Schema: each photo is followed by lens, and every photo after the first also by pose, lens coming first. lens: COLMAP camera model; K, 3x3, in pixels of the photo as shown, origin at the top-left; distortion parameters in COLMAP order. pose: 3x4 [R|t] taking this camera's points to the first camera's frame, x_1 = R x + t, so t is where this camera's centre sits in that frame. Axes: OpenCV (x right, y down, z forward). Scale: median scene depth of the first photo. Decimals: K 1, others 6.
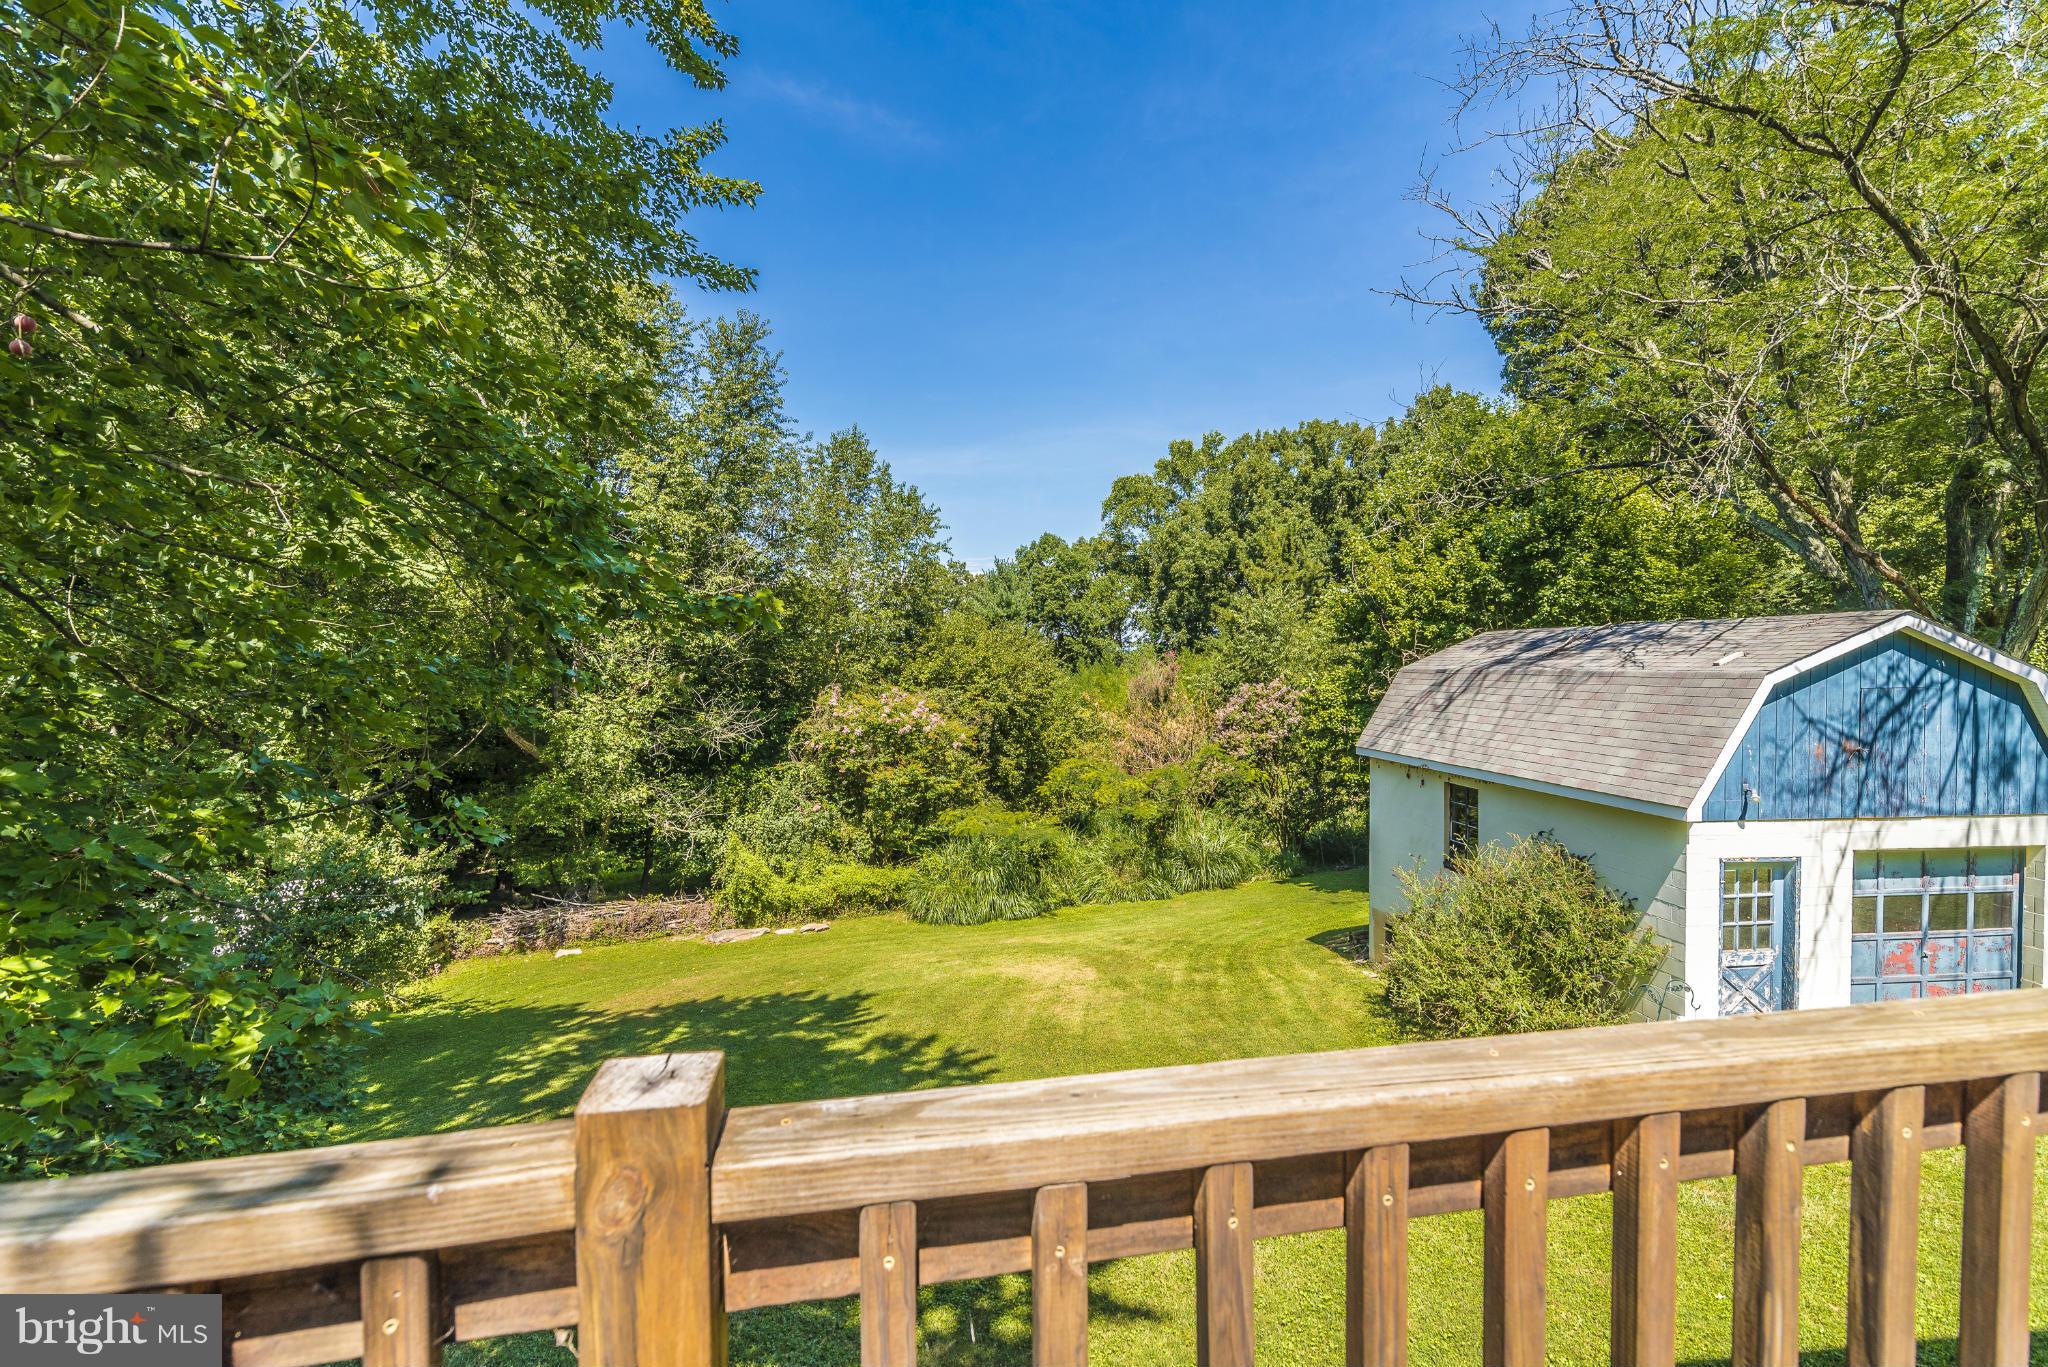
lens RADIAL K [[934.1, 0, 1016.8], [0, 934.1, 684.7], [0, 0, 1]] dist [0.008917, -0.000537]
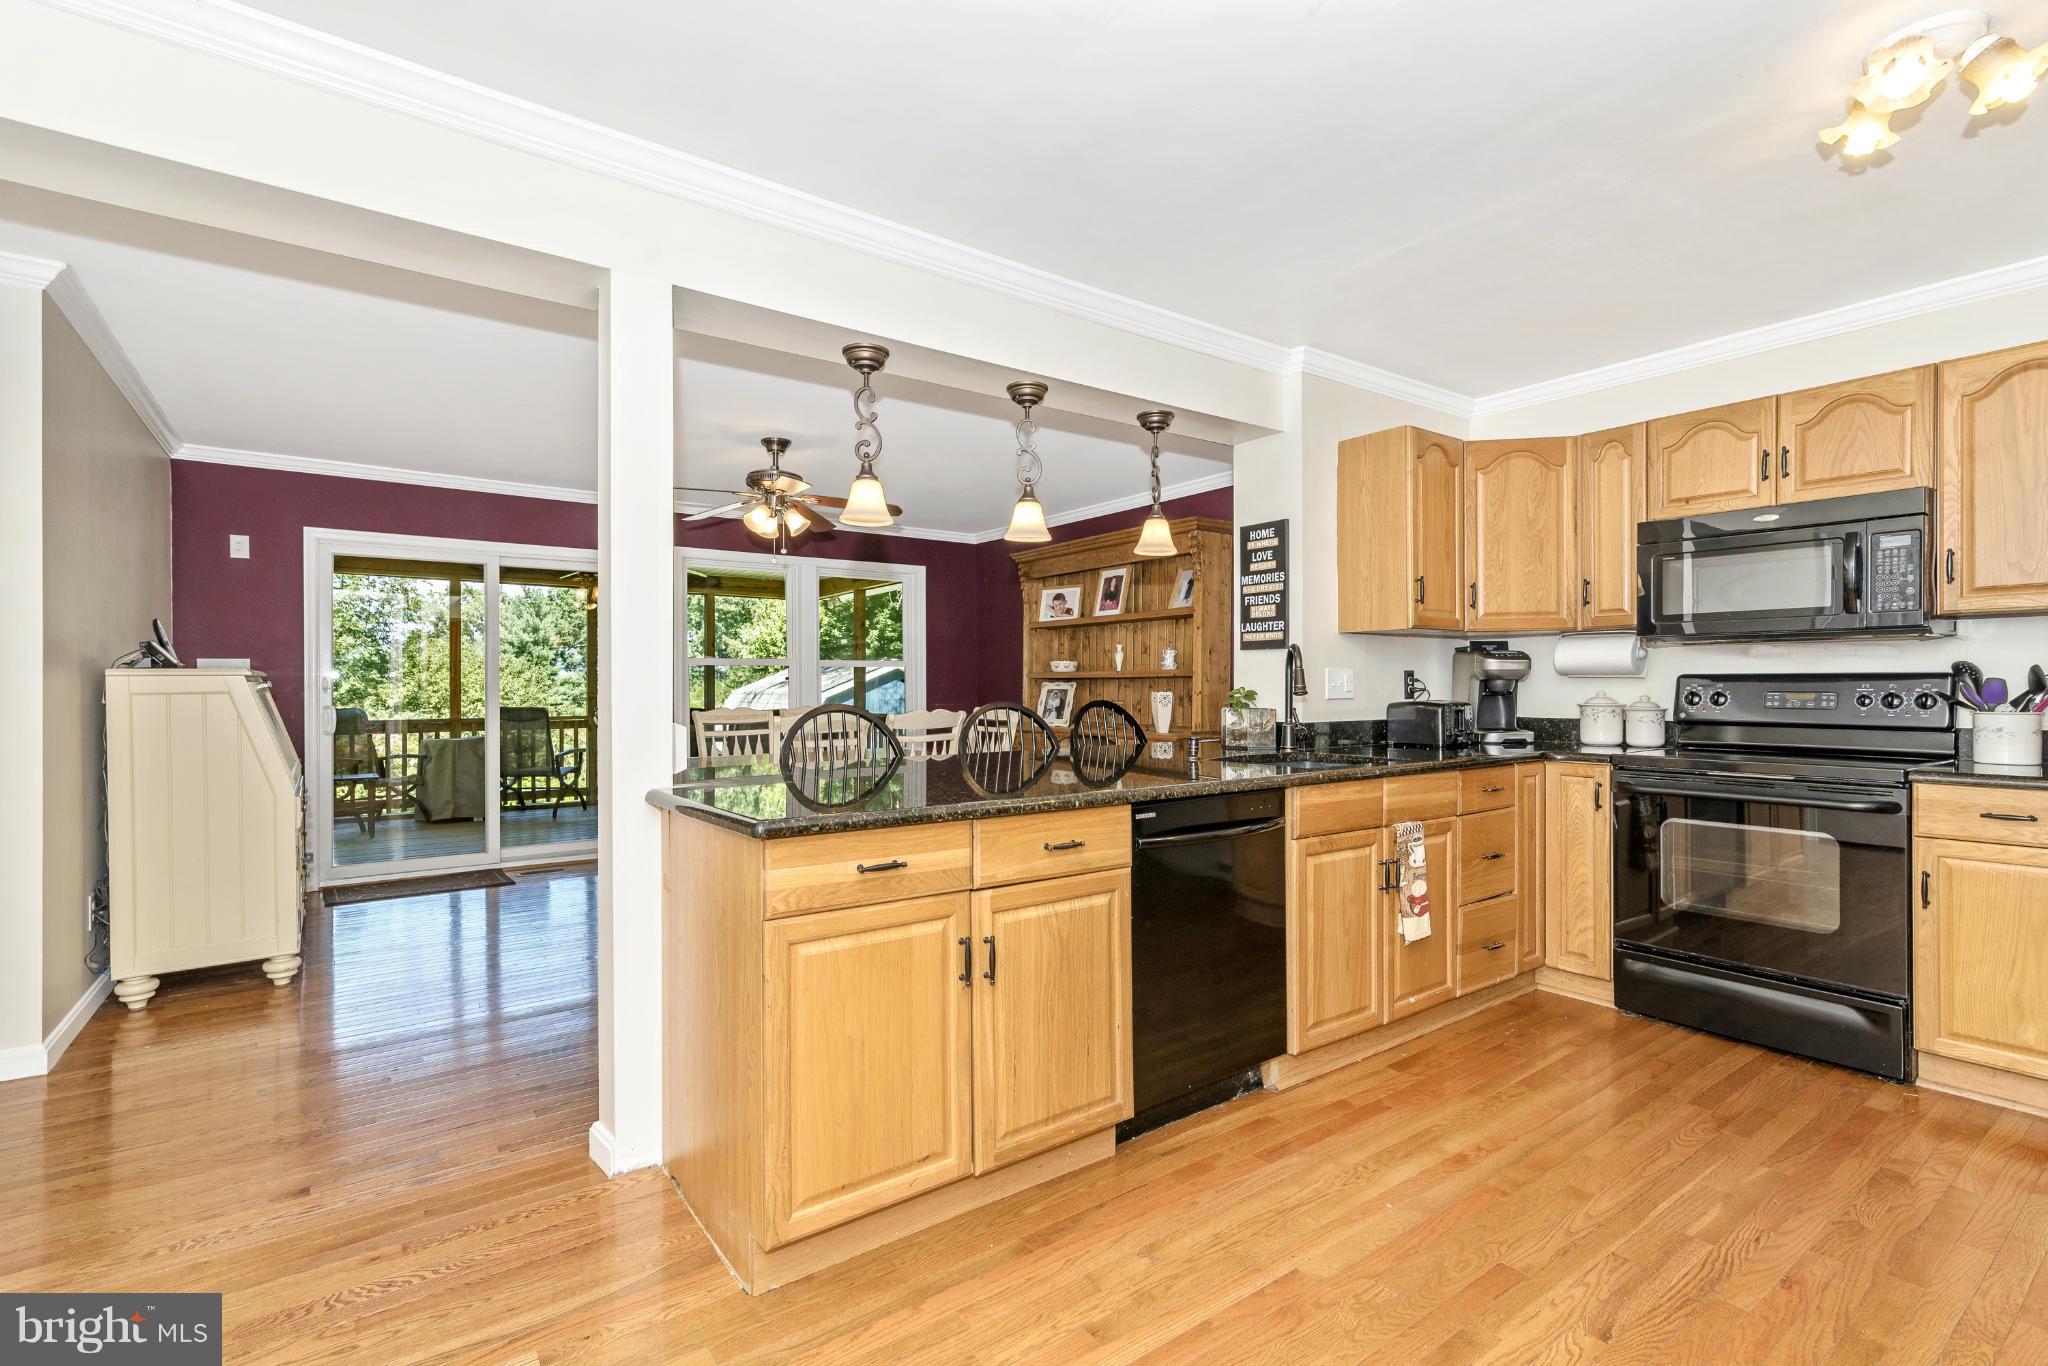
lens RADIAL K [[934.1, 0, 1019.9], [0, 934.1, 688.2], [0, 0, 1]] dist [0.008917, -0.000537]
pose [[0.911064, -0.000158, 0.412265, 0.140428], [0.010663, 0.999674, -0.023183, 0.010723], [-0.412127, 0.025517, 0.910769, -0.328901]]
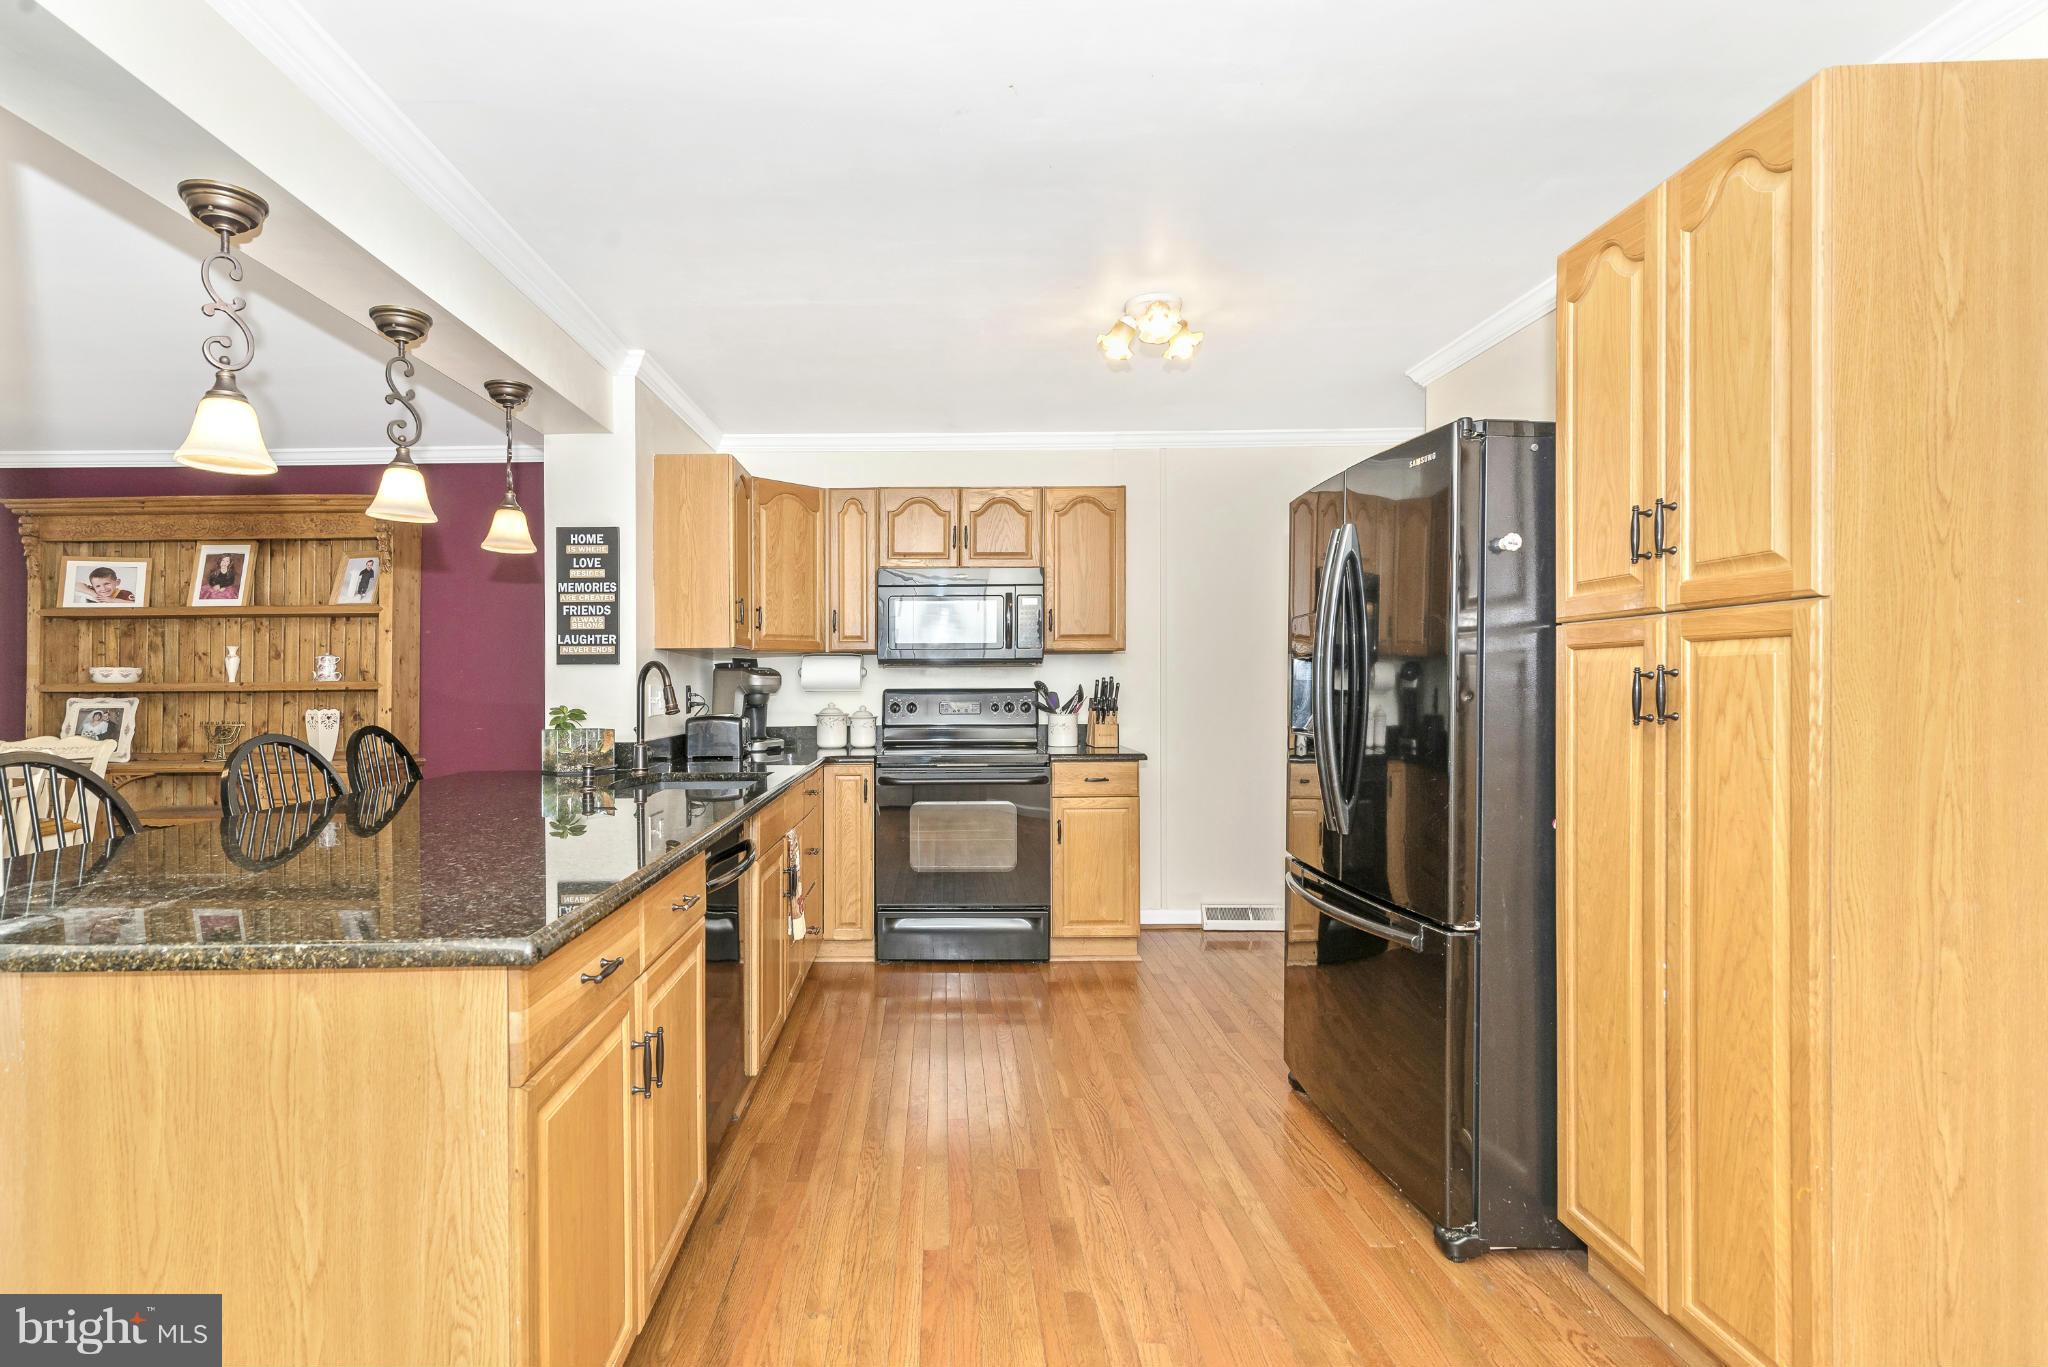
lens RADIAL K [[934.1, 0, 1007.7], [0, 934.1, 687.9], [0, 0, 1]] dist [0.008917, -0.000537]
pose [[0.206908, -0.001244, 0.978360, 0.118653], [0.033330, 0.999428, -0.005778, 0.008049], [-0.977793, 0.033804, 0.206831, -0.301178]]
